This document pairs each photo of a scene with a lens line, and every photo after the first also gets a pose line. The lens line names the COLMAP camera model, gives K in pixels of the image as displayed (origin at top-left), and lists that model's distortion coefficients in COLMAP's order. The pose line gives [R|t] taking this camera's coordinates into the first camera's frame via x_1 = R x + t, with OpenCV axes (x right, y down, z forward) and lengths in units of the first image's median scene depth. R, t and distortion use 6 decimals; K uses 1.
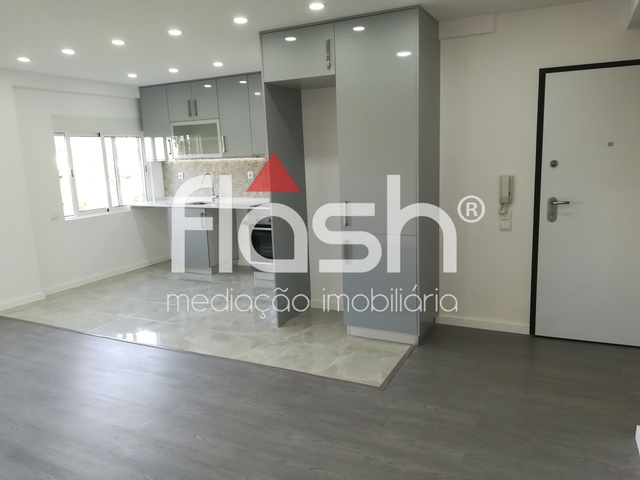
lens RADIAL K [[501.3, 0, 328.4], [0, 501.3, 230.6], [0, 0, 1]] dist [0.057182, -0.072540]
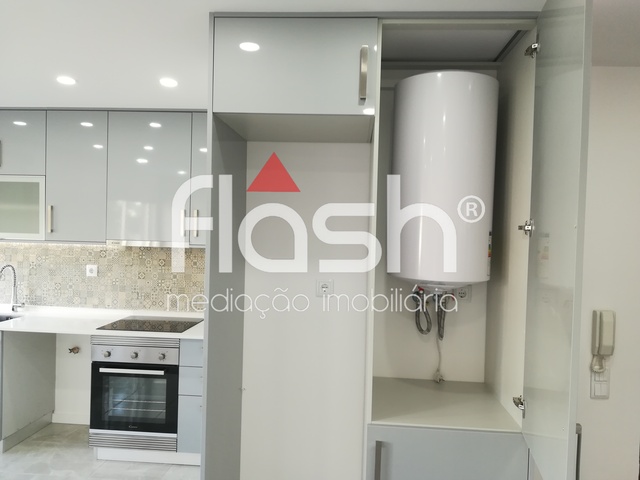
lens RADIAL K [[501.3, 0, 317.4], [0, 501.3, 236.3], [0, 0, 1]] dist [0.057182, -0.072540]
pose [[0.929543, 0.052893, 0.364900, -0.126875], [-0.002489, 0.990535, -0.137240, -0.068851], [-0.368705, 0.126663, 0.920876, 0.331087]]
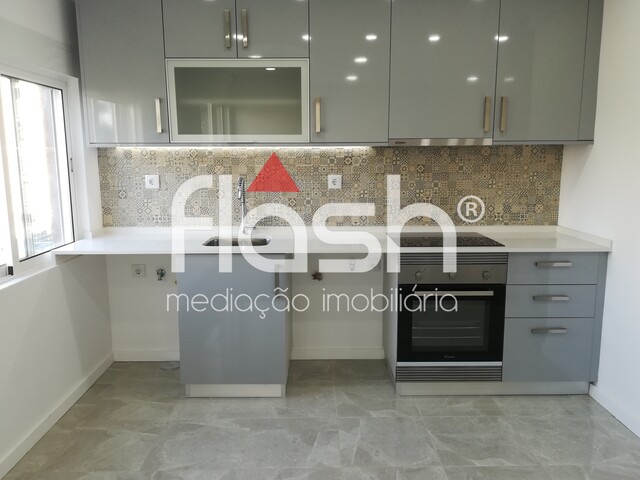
lens RADIAL K [[501.3, 0, 317.7], [0, 501.3, 236.1], [0, 0, 1]] dist [0.057182, -0.072540]
pose [[0.887223, -0.039693, 0.459630, -0.405860], [0.043069, 0.999067, 0.003141, -0.058456], [-0.459326, 0.017009, 0.888105, 0.561894]]
